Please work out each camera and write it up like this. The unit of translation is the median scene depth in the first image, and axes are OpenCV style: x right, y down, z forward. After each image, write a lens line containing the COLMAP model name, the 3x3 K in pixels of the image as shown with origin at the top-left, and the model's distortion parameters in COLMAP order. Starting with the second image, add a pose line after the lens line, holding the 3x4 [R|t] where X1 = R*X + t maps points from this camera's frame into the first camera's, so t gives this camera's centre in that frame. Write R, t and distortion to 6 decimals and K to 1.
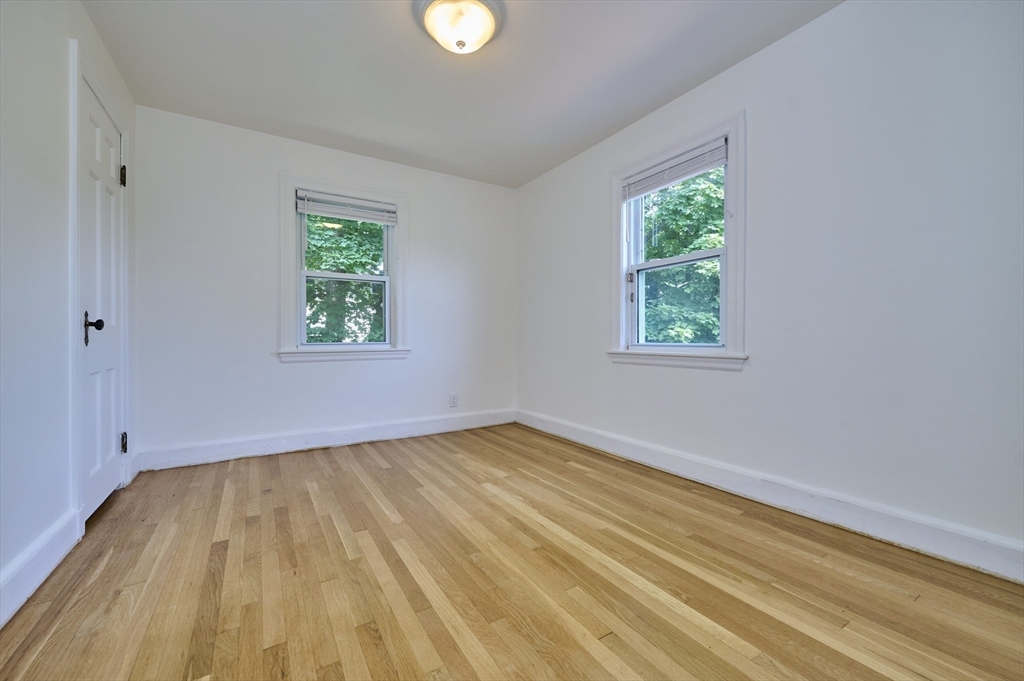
lens RADIAL K [[410.1, 0, 506.8], [0, 410.1, 334.1], [0, 0, 1]] dist [-0.001274, -0.000105]
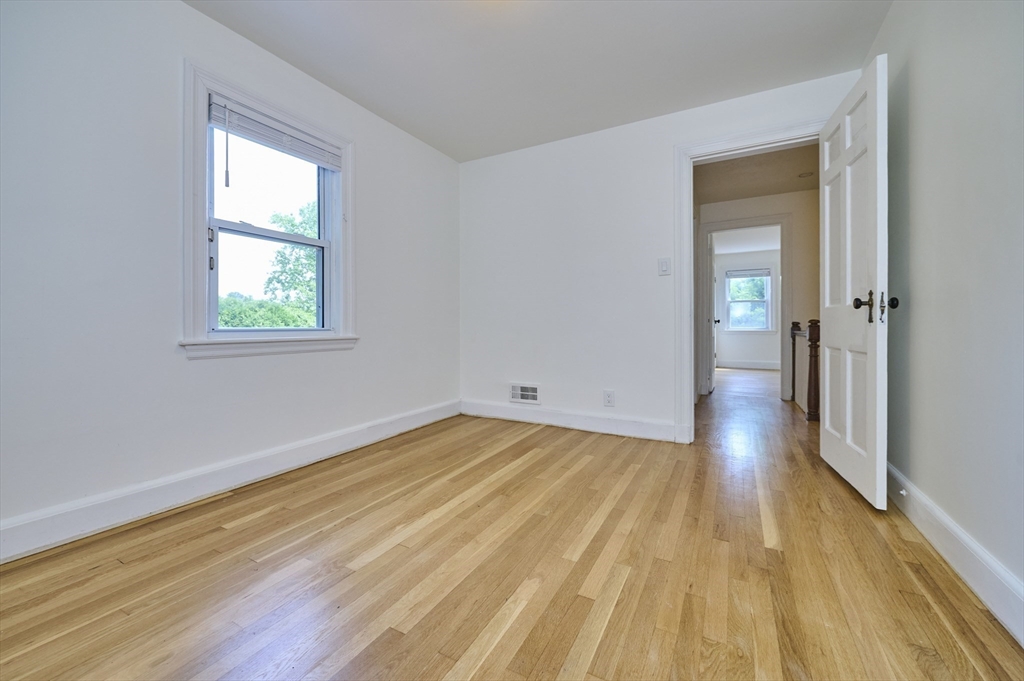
lens RADIAL K [[397.5, 0, 510.6], [0, 397.5, 329.0], [0, 0, 1]] dist [-0.001240, -0.000149]
pose [[-0.487871, -0.002450, 0.872912, -0.741507], [-0.003390, 0.999994, 0.000912, 0.026098], [-0.872909, -0.002515, -0.487876, 1.216079]]
